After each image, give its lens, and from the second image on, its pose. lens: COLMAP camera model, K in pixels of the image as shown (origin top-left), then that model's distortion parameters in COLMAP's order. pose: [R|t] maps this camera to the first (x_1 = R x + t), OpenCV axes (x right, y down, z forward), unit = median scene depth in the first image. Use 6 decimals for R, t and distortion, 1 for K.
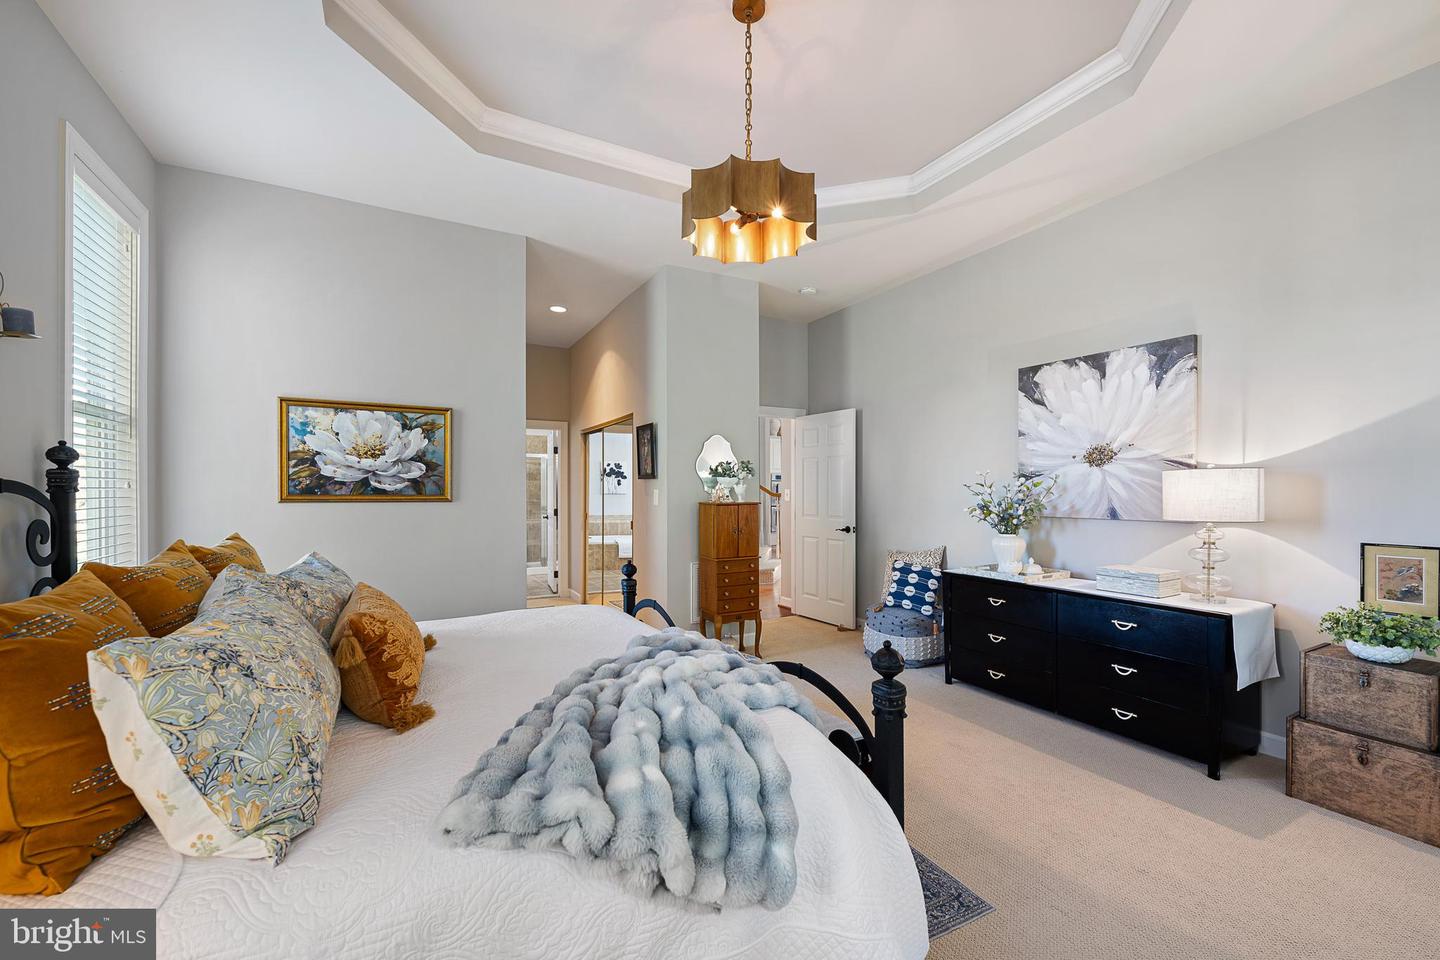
lens RADIAL K [[580.7, 0, 728.9], [0, 580.7, 492.4], [0, 0, 1]] dist [-0.001749, 0.000227]
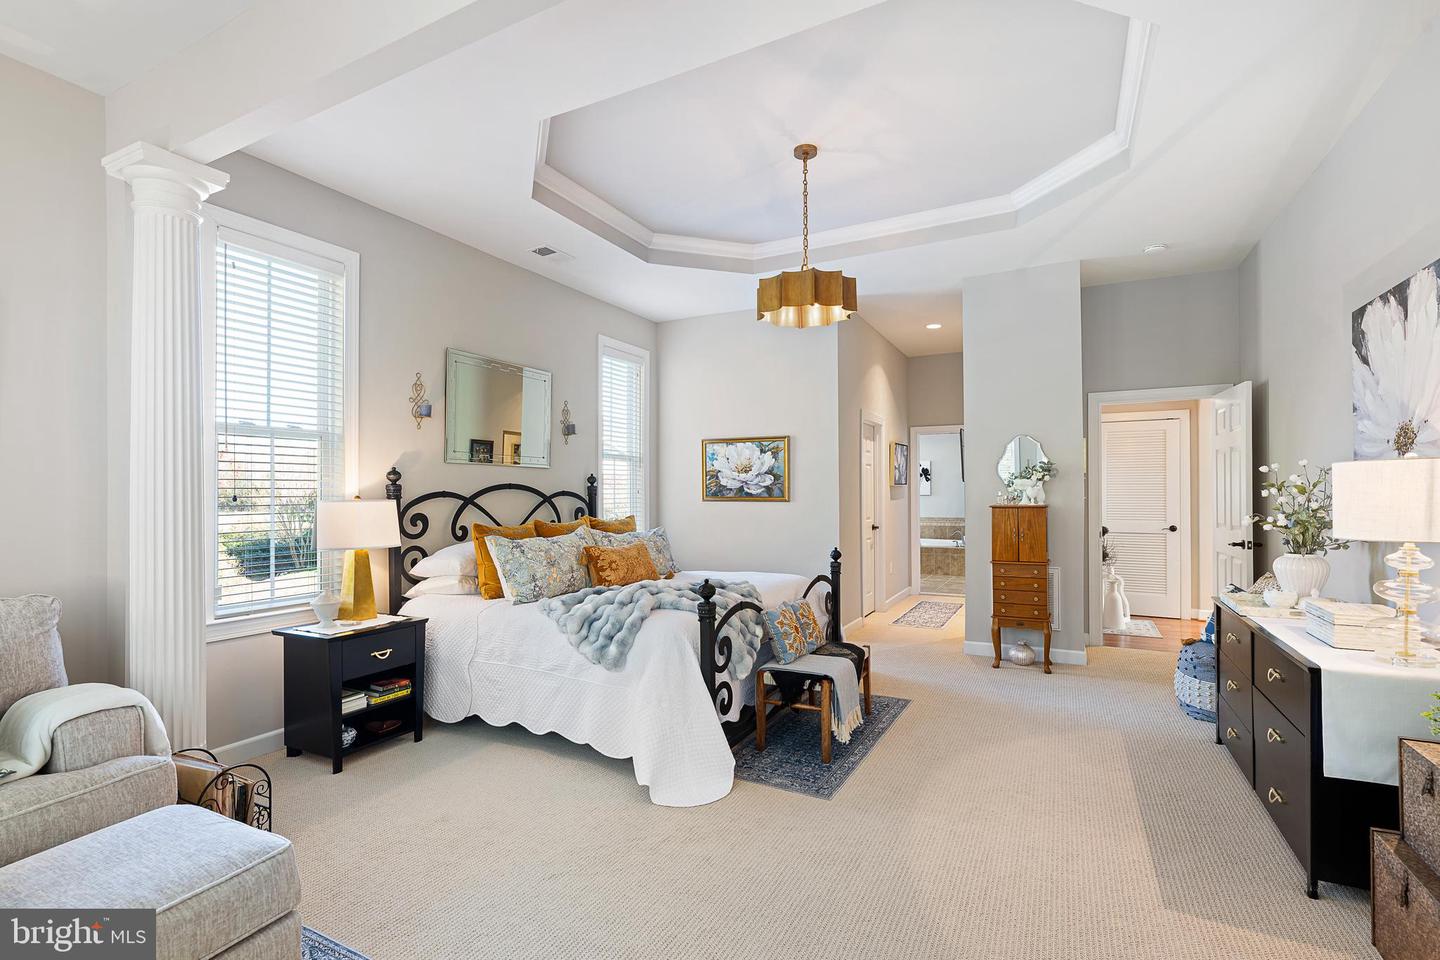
lens RADIAL K [[669.4, 0, 719.0], [0, 669.4, 485.7], [0, 0, 1]] dist [0.000405, -0.000154]
pose [[0.555475, -0.011277, -0.831457, 0.846939], [0.002109, 0.999924, -0.012153, -0.003868], [0.831531, 0.004998, 0.555456, -0.051042]]
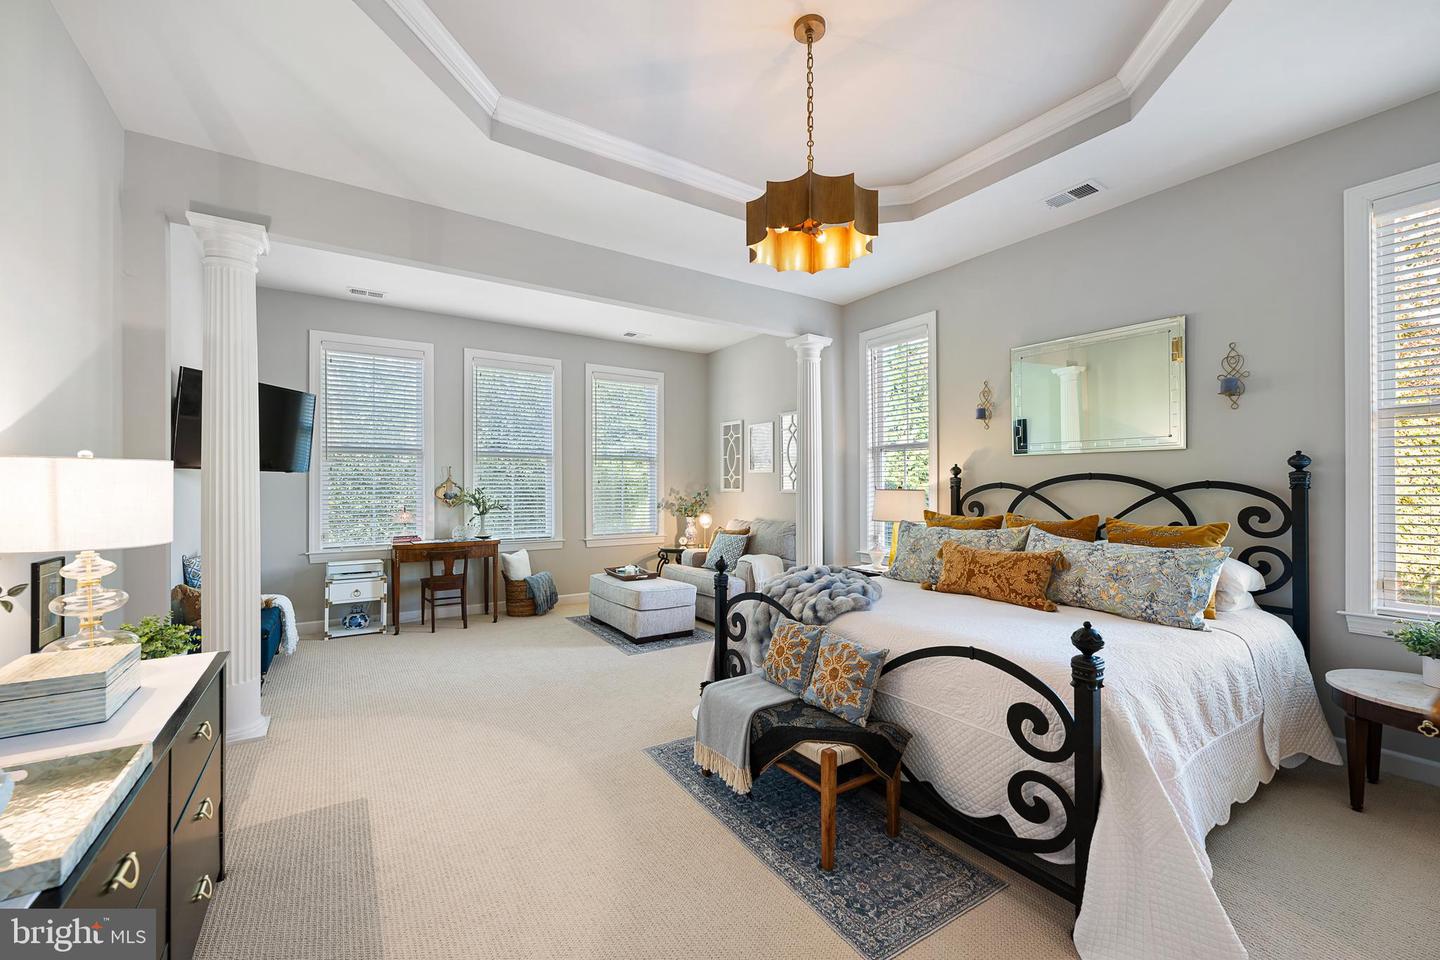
lens RADIAL K [[580.7, 0, 721.3], [0, 580.7, 482.2], [0, 0, 1]] dist [-0.001749, 0.000227]
pose [[-0.997152, 0.003366, -0.075340, 0.184602], [0.003521, 0.999992, -0.001926, -0.010534], [0.075333, -0.002186, -0.997156, 1.361754]]
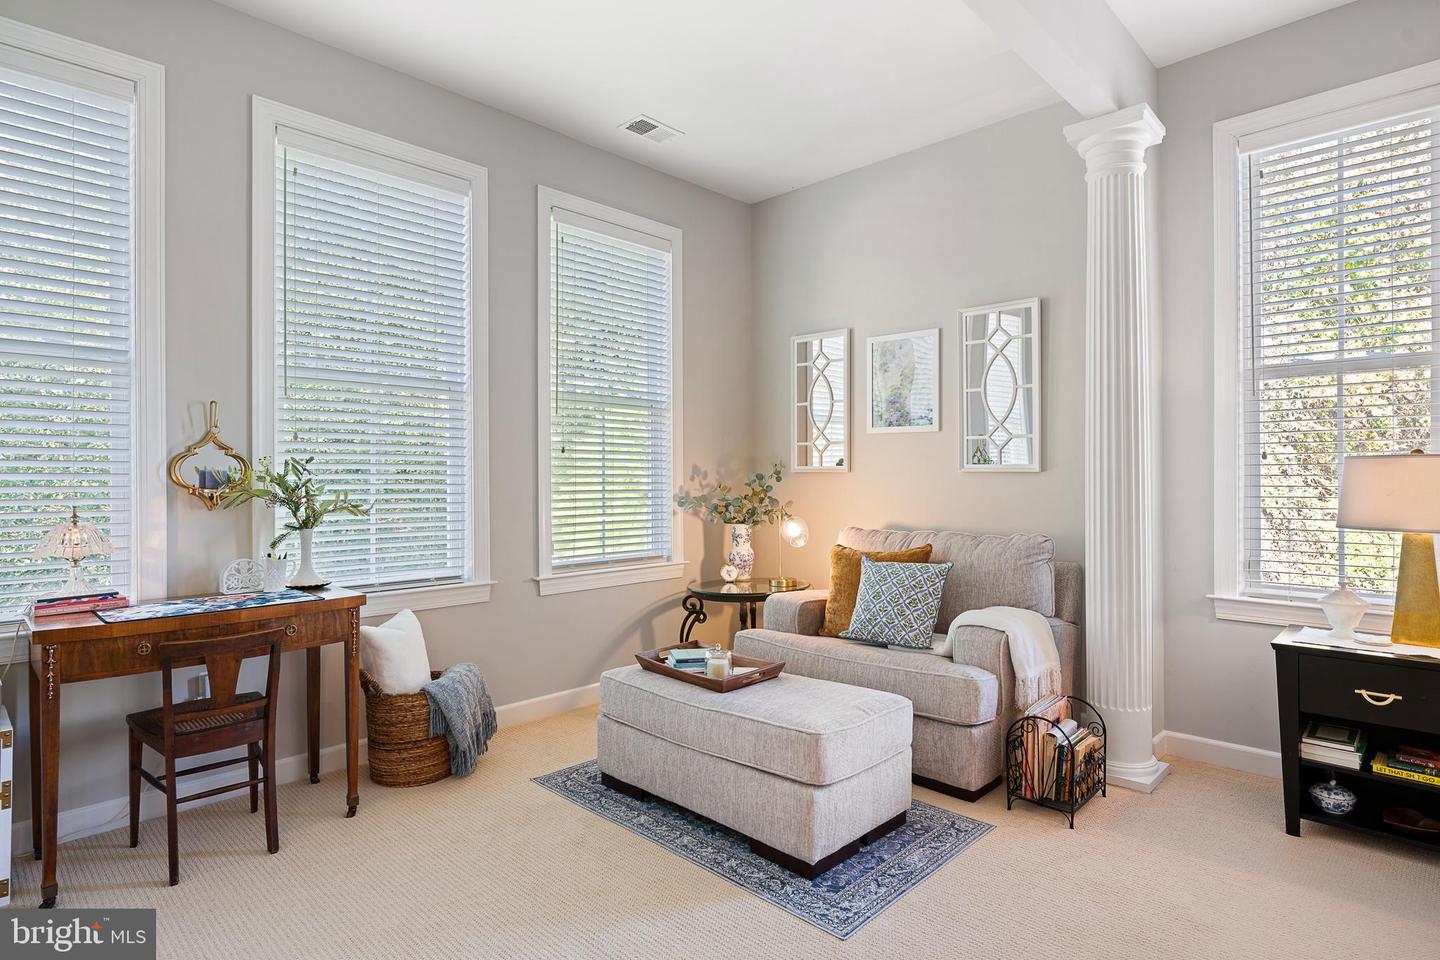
lens RADIAL K [[765.5, 0, 724.7], [0, 765.5, 474.3], [0, 0, 1]] dist [-0.005360, -0.002266]
pose [[-0.958535, 0.005156, -0.284929, 0.541413], [0.004358, 0.999985, 0.003436, 0.016760], [0.284942, 0.002052, -0.958543, 0.584465]]
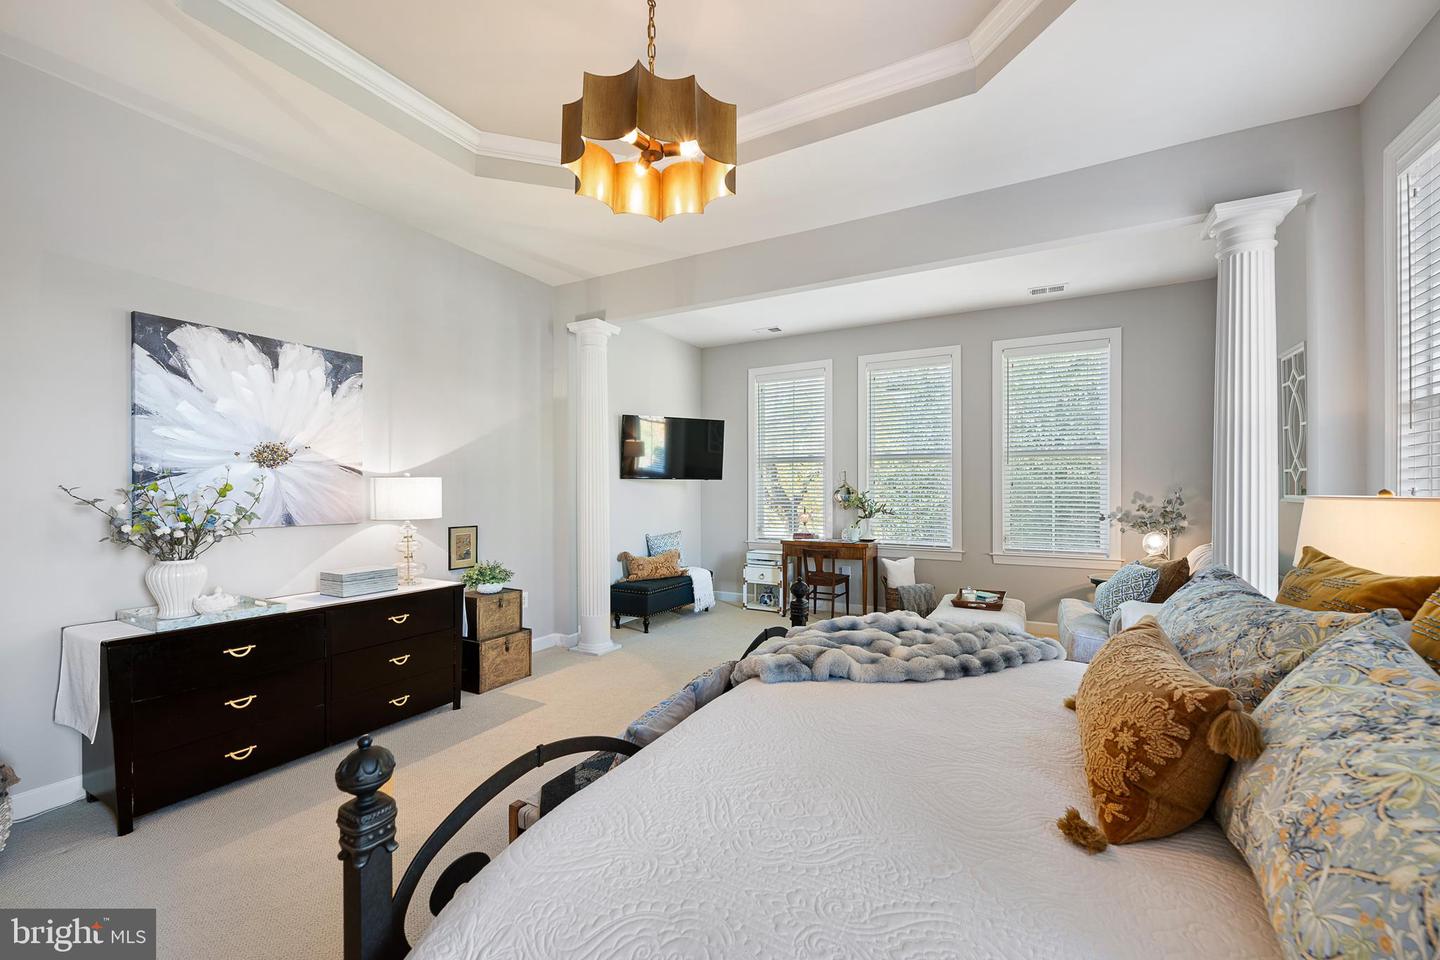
lens RADIAL K [[580.7, 0, 715.8], [0, 580.7, 494.1], [0, 0, 1]] dist [-0.001749, 0.000227]
pose [[-0.524084, -0.001887, 0.851665, -0.469197], [0.006686, 0.999958, 0.006330, -0.005796], [-0.851640, 0.009012, -0.524049, 0.902916]]
